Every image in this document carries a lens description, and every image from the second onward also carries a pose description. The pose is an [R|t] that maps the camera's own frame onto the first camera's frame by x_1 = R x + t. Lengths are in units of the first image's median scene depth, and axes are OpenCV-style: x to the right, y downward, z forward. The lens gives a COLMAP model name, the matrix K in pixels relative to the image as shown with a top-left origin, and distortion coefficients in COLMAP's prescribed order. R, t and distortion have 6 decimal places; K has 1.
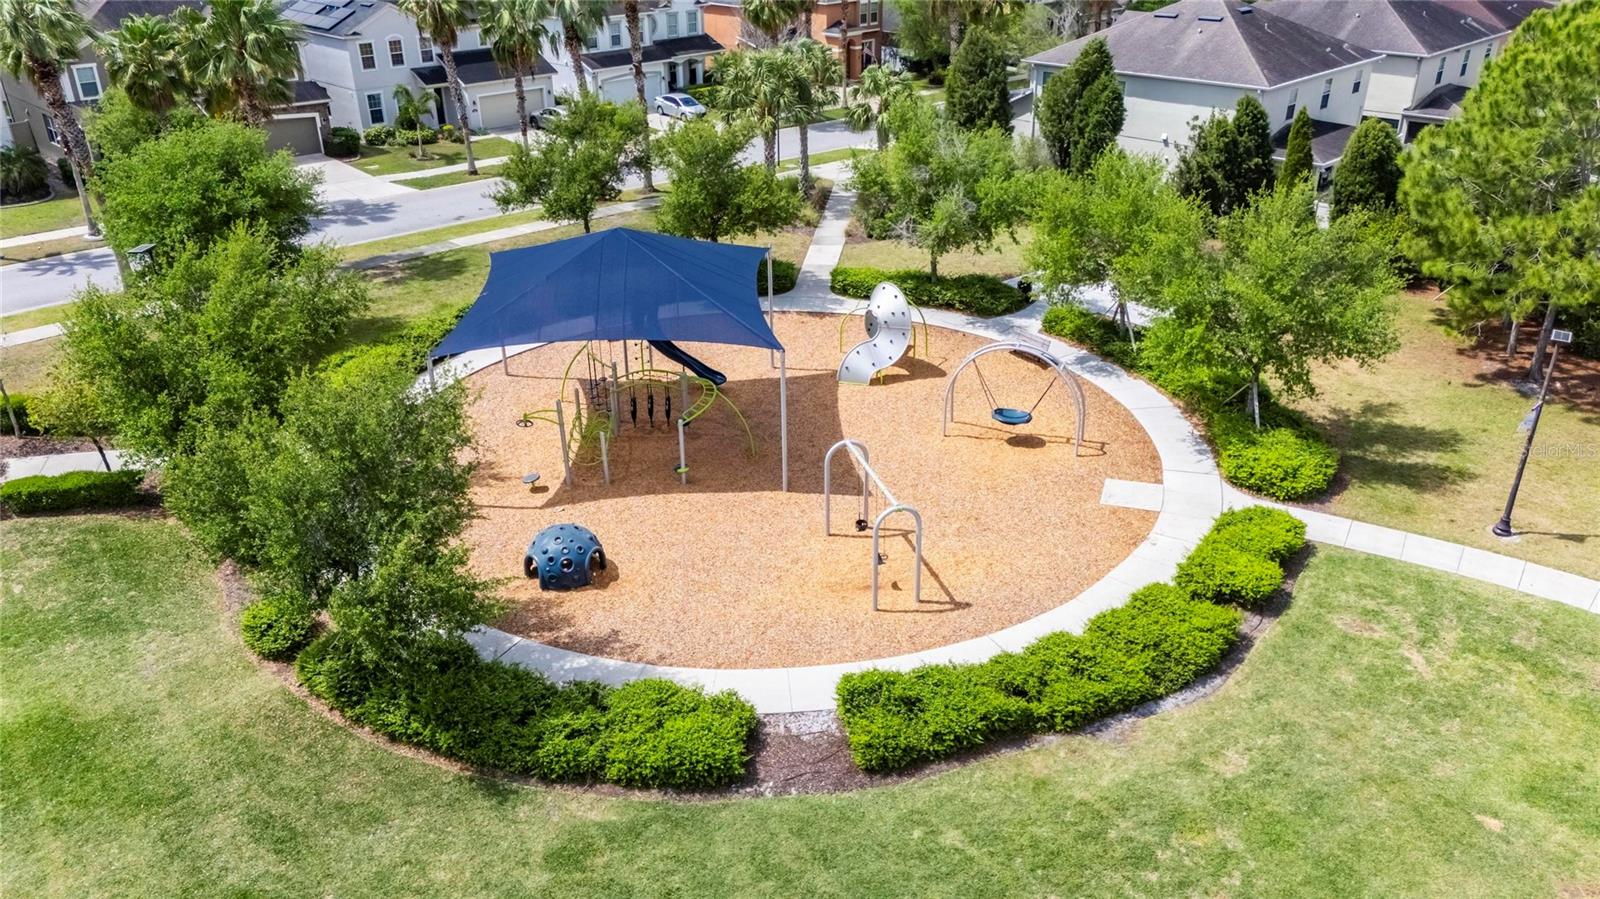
lens RADIAL K [[1167.5, 0, 800.0], [0, 1167.5, 449.5], [0, 0, 1]] dist [0.000453, -0.001006]
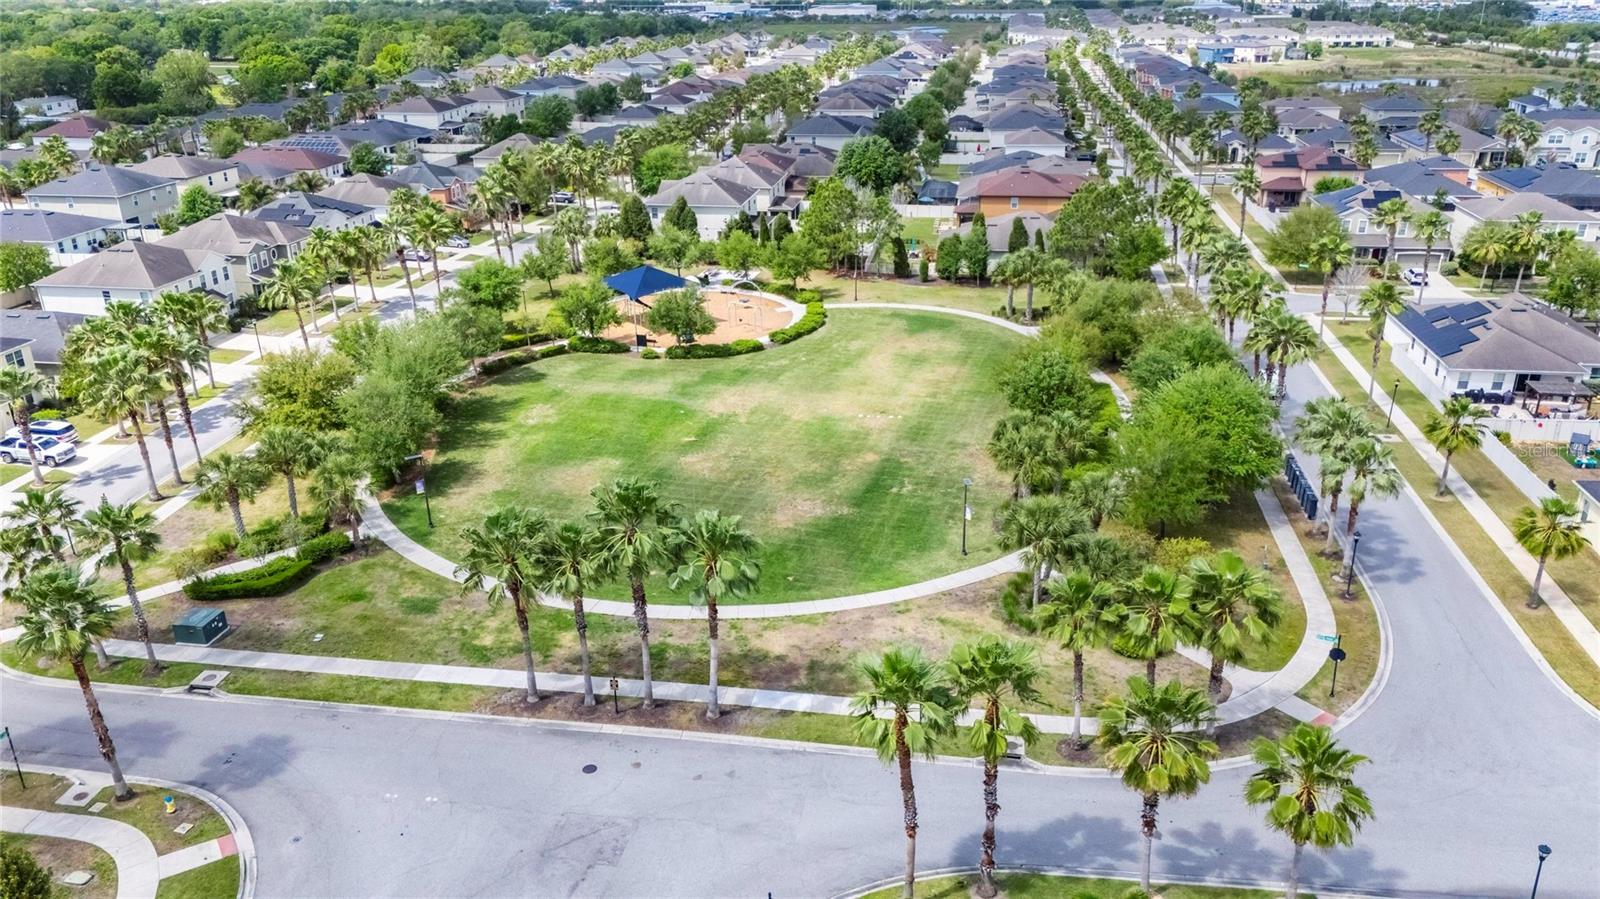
lens RADIAL K [[1167.5, 0, 800.0], [0, 1167.5, 449.5], [0, 0, 1]] dist [0.000453, -0.001006]
pose [[0.807797, -0.221766, 0.546154, -2.128974], [0.264709, 0.964328, 0.000044, 0.558159], [-0.526681, 0.144537, 0.837685, -2.537999]]
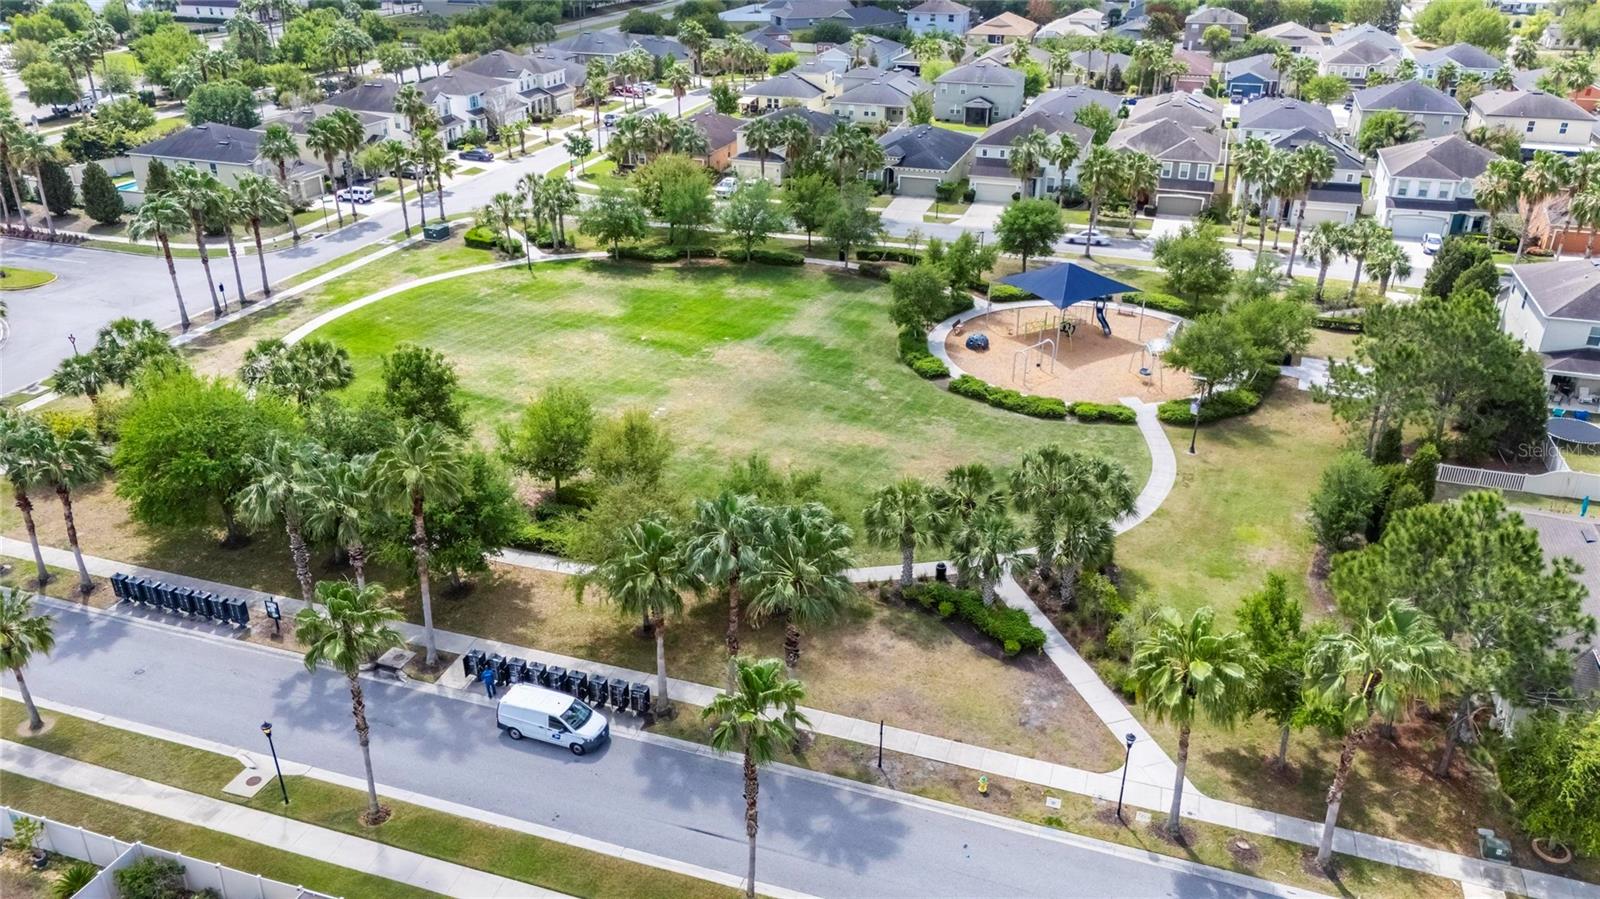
lens RADIAL K [[1167.5, 0, 800.0], [0, 1167.5, 449.5], [0, 0, 1]] dist [0.000453, -0.001006]
pose [[0.449244, 0.393748, -0.801961, 2.304002], [-0.398708, 0.891655, 0.214437, -0.146130], [0.799507, 0.223413, 0.557561, -1.186479]]
